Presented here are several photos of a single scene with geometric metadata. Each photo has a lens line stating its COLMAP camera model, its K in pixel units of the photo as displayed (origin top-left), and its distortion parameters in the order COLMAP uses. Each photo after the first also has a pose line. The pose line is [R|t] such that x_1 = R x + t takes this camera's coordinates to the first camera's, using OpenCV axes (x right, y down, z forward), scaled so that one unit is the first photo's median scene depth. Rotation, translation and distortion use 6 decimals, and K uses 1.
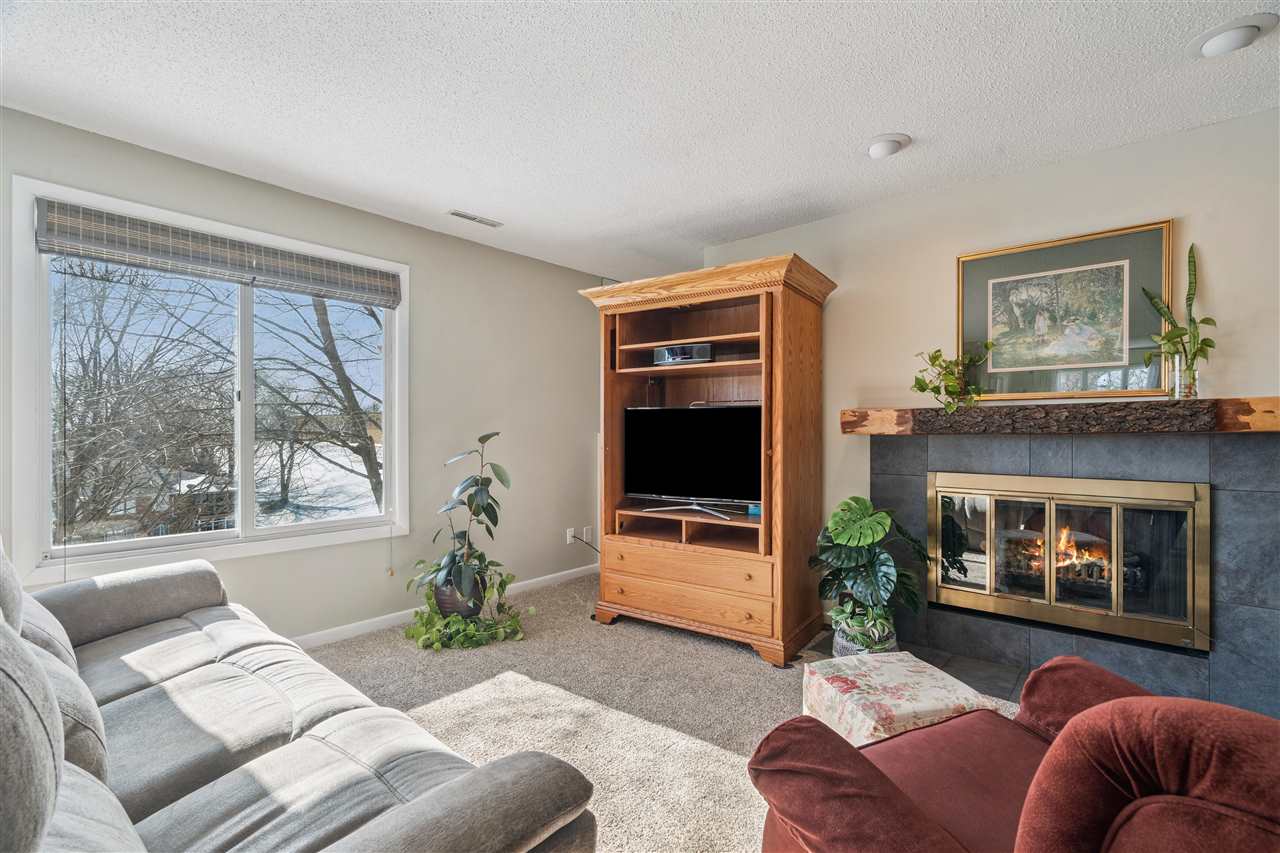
lens RADIAL K [[582.1, 0, 640.7], [0, 582.1, 425.6], [0, 0, 1]] dist [-0.005172, 0.000530]
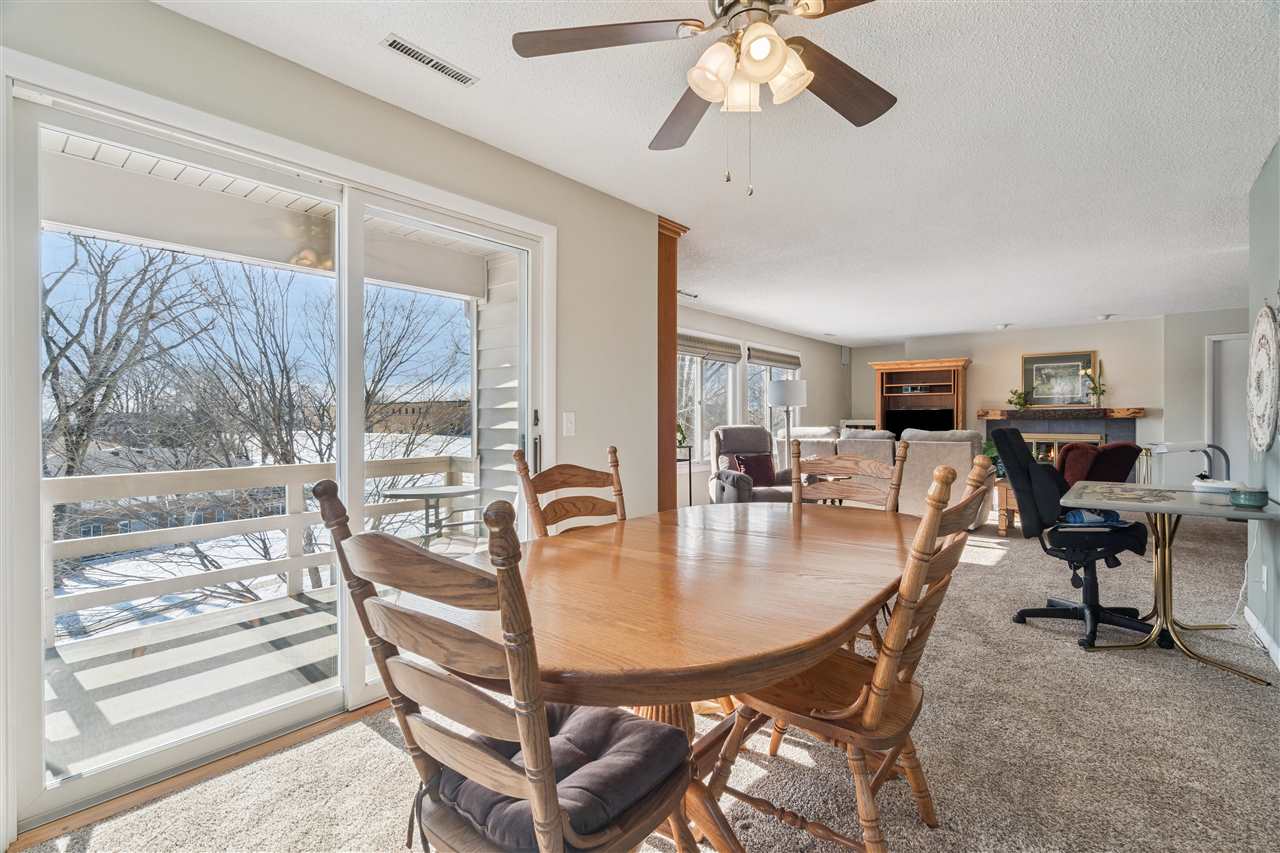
lens RADIAL K [[582.1, 0, 639.5], [0, 582.1, 419.3], [0, 0, 1]] dist [-0.005172, 0.000530]
pose [[0.999887, -0.002803, 0.014770, -1.248210], [0.002704, 0.999974, 0.006684, -0.008244], [-0.014788, -0.006643, 0.999869, -1.650141]]
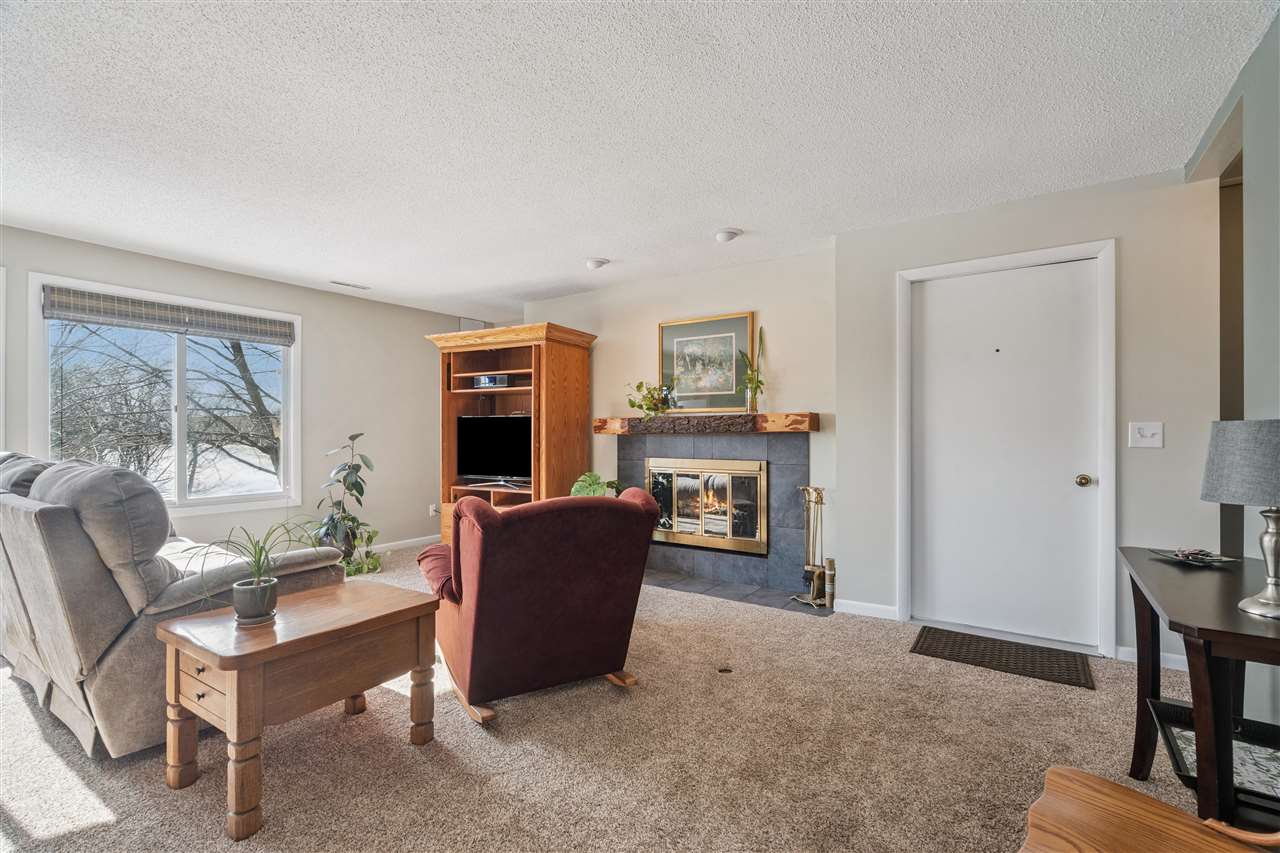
lens RADIAL K [[582.1, 0, 640.1], [0, 582.1, 428.3], [0, 0, 1]] dist [-0.005172, 0.000530]
pose [[0.993317, -0.001231, 0.115416, 0.286905], [0.000949, 0.999996, 0.002503, -0.003920], [-0.115418, -0.002377, 0.993314, -0.557459]]
